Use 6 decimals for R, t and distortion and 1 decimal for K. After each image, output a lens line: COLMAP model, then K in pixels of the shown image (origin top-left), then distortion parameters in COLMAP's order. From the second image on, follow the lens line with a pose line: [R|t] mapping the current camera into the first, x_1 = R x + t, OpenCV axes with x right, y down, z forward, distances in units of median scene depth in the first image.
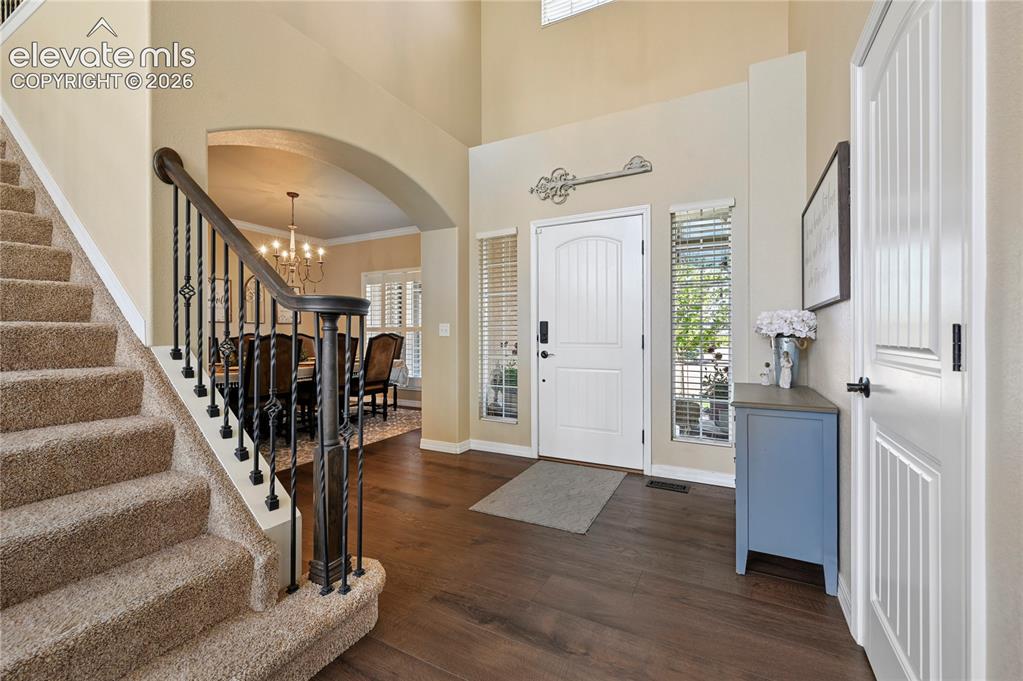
lens RADIAL K [[407.7, 0, 515.6], [0, 407.7, 334.5], [0, 0, 1]] dist [-0.003884, 0.000362]
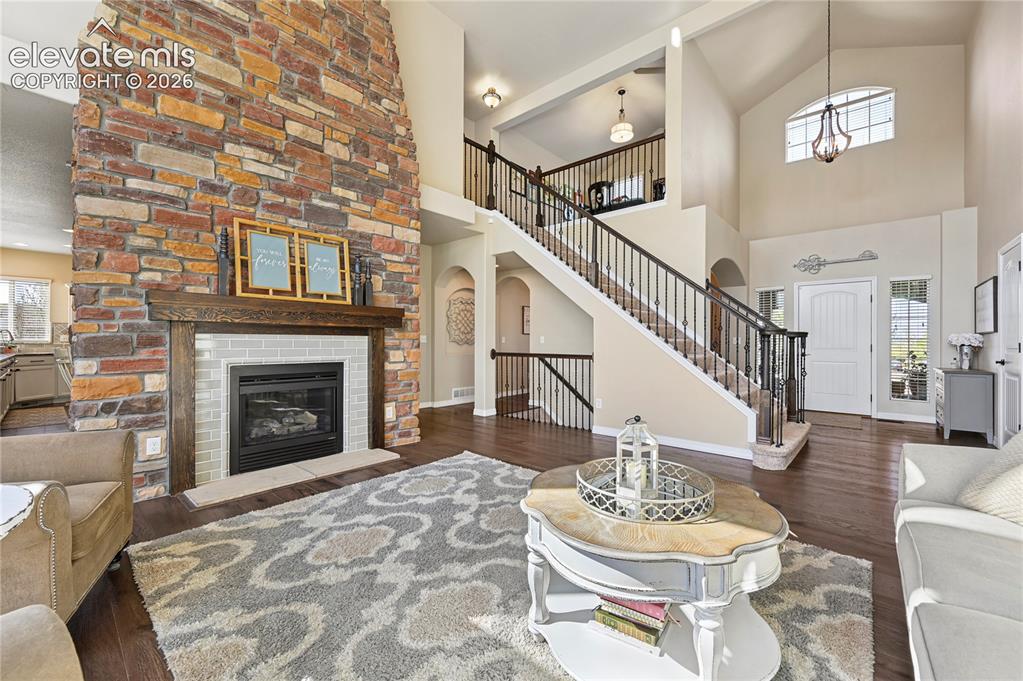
lens RADIAL K [[407.7, 0, 509.6], [0, 407.7, 341.0], [0, 0, 1]] dist [-0.003884, 0.000362]
pose [[0.975155, 0.005529, -0.221453, -0.919046], [-0.006149, 0.999979, -0.002113, -0.000422], [0.221437, 0.003422, 0.975169, -1.232881]]
